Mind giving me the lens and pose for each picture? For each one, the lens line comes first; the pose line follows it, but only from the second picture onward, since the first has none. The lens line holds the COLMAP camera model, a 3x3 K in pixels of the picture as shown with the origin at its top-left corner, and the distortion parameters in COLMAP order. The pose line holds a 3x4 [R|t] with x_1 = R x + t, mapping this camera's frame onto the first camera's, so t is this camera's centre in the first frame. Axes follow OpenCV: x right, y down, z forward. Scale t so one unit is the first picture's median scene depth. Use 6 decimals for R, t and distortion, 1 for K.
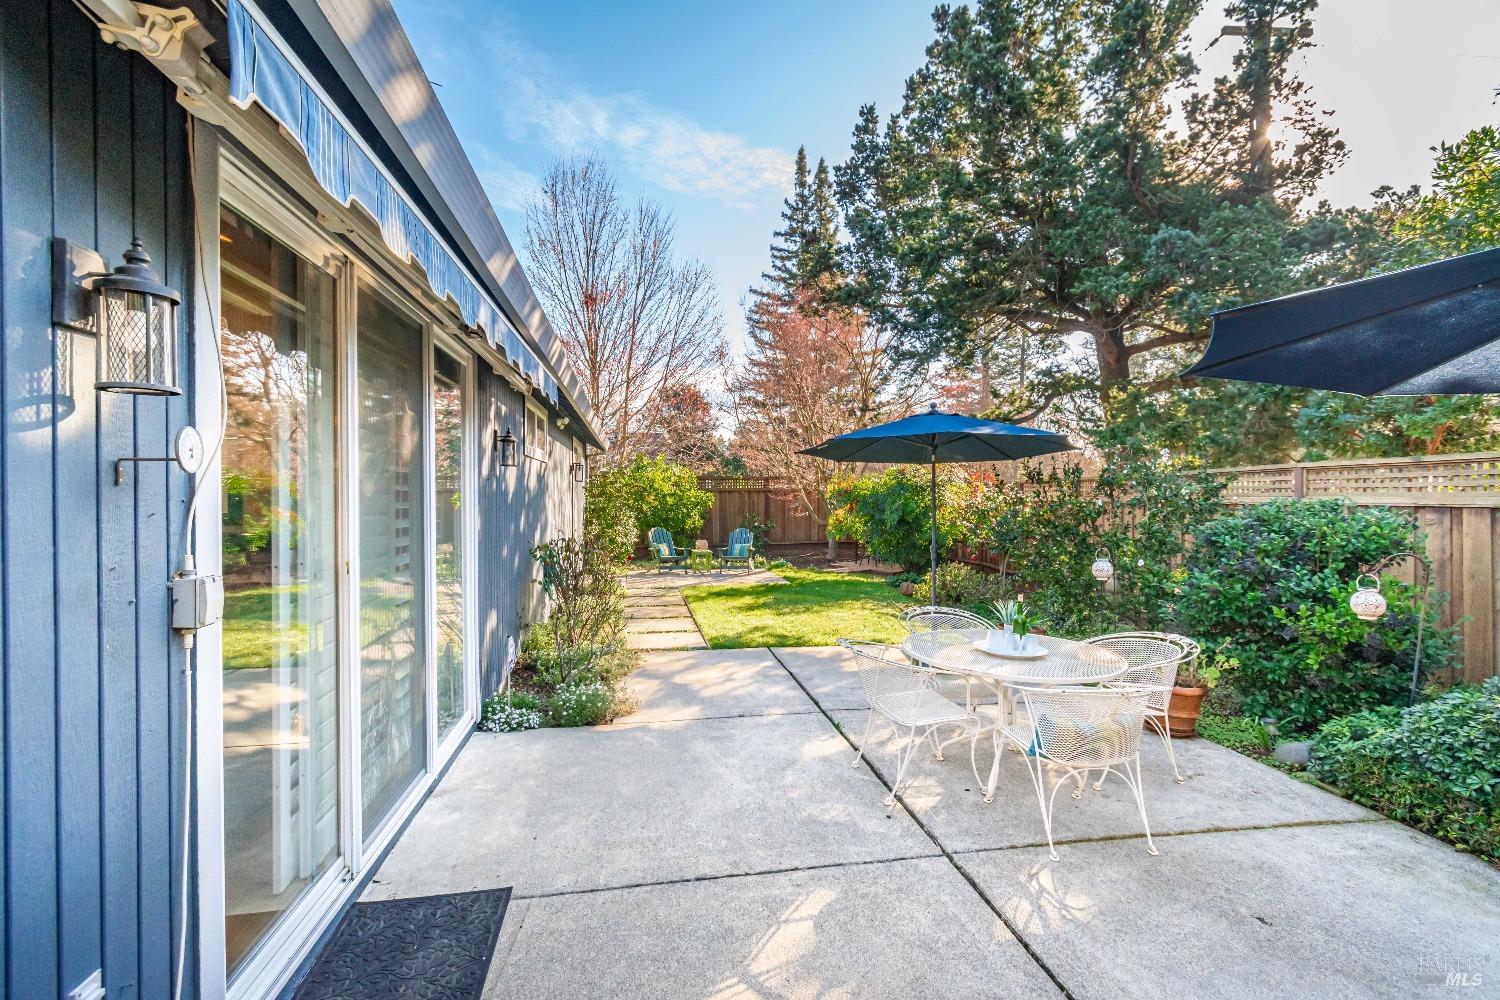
lens RADIAL K [[664.3, 0, 756.0], [0, 664.3, 499.9], [0, 0, 1]] dist [0.000556, 0.000184]
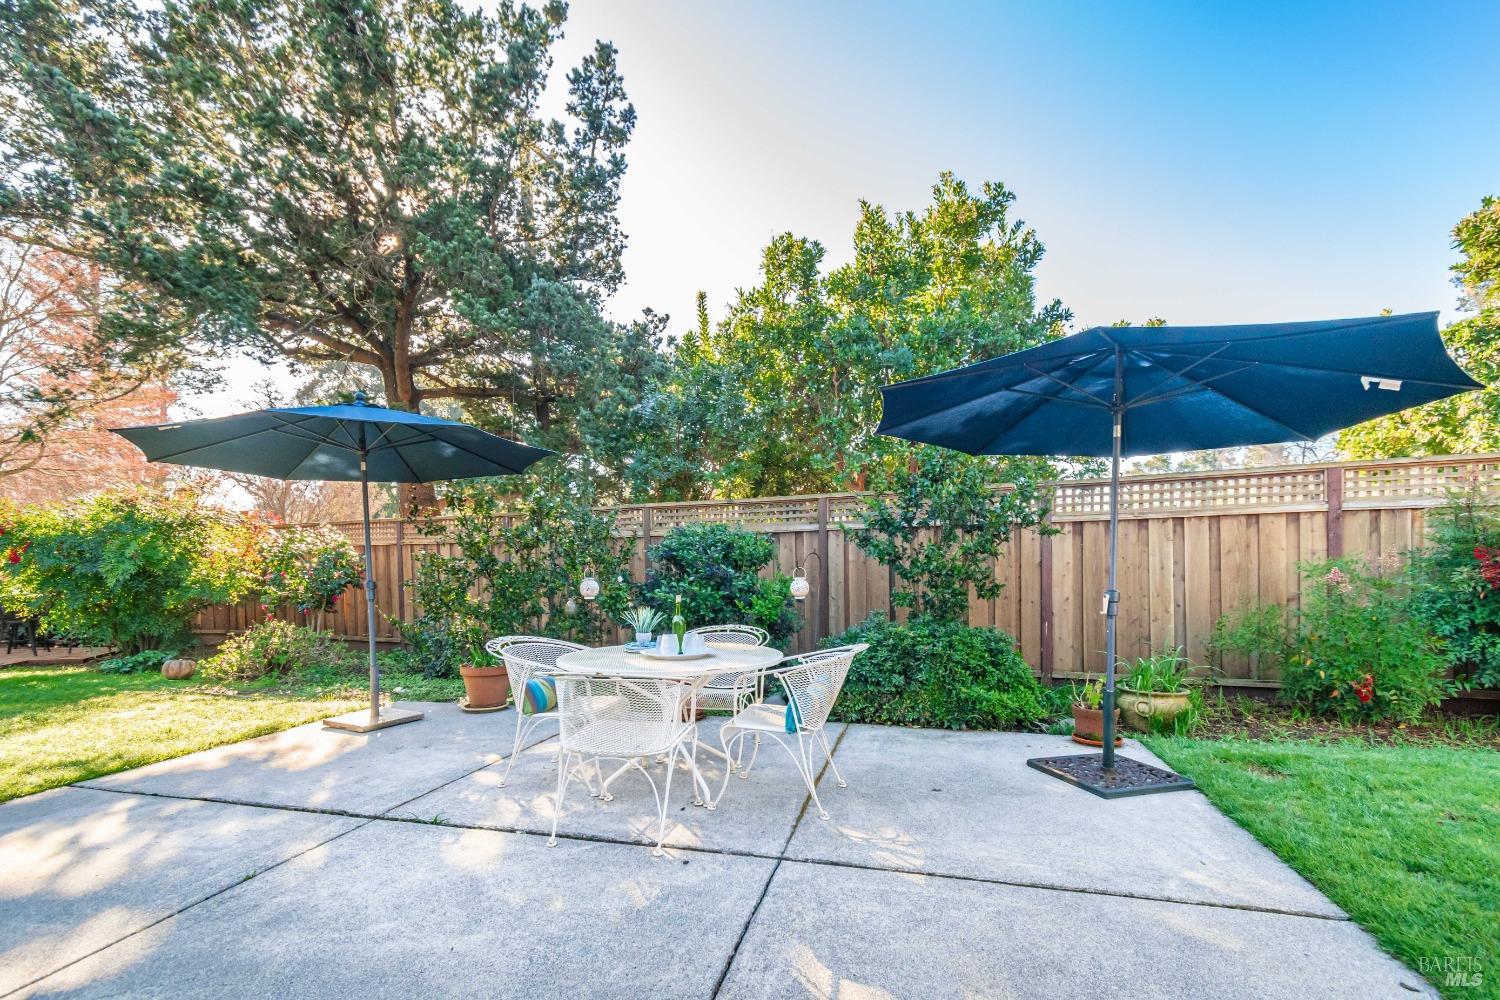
lens RADIAL K [[663.2, 0, 751.2], [0, 663.2, 562.6], [0, 0, 1]] dist [0.001482, 0.000203]
pose [[0.421782, -0.016783, 0.906542, -0.221061], [0.020612, 0.999748, 0.008918, 0.045023], [-0.906463, 0.014925, 0.422021, 0.254441]]
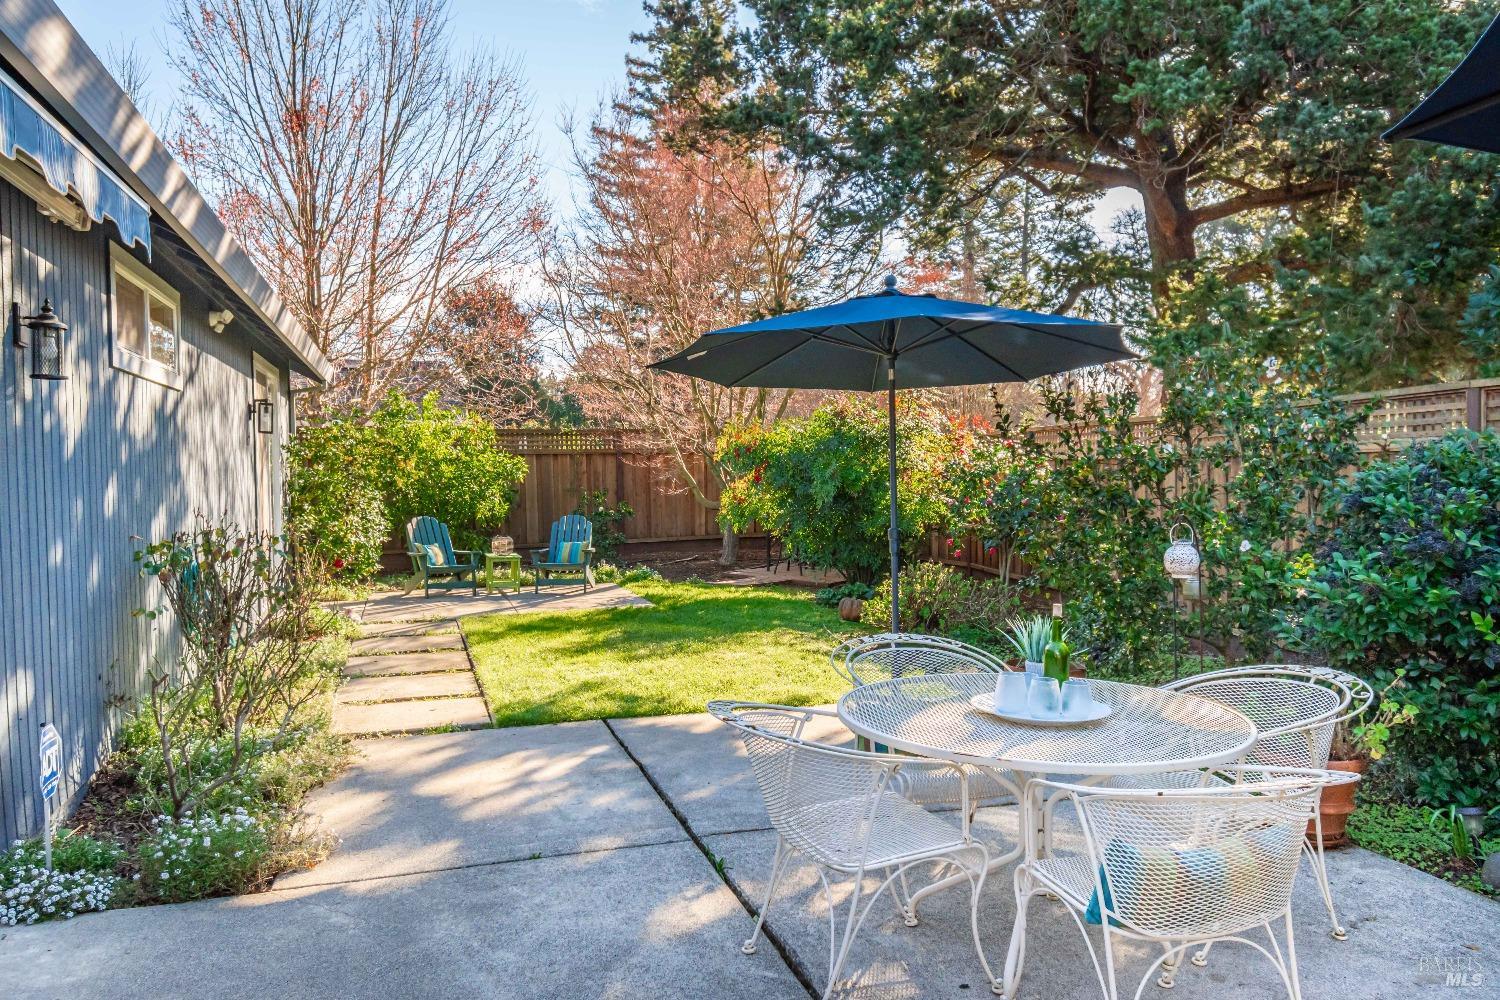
lens RADIAL K [[1062.3, 0, 750.9], [0, 1062.3, 500.2], [0, 0, 1]] dist [-0.001943, -0.003478]
pose [[0.991544, -0.018124, 0.128500, 0.027589], [0.015234, 0.999609, 0.023435, 0.019802], [-0.128874, -0.021280, 0.991433, 0.106153]]
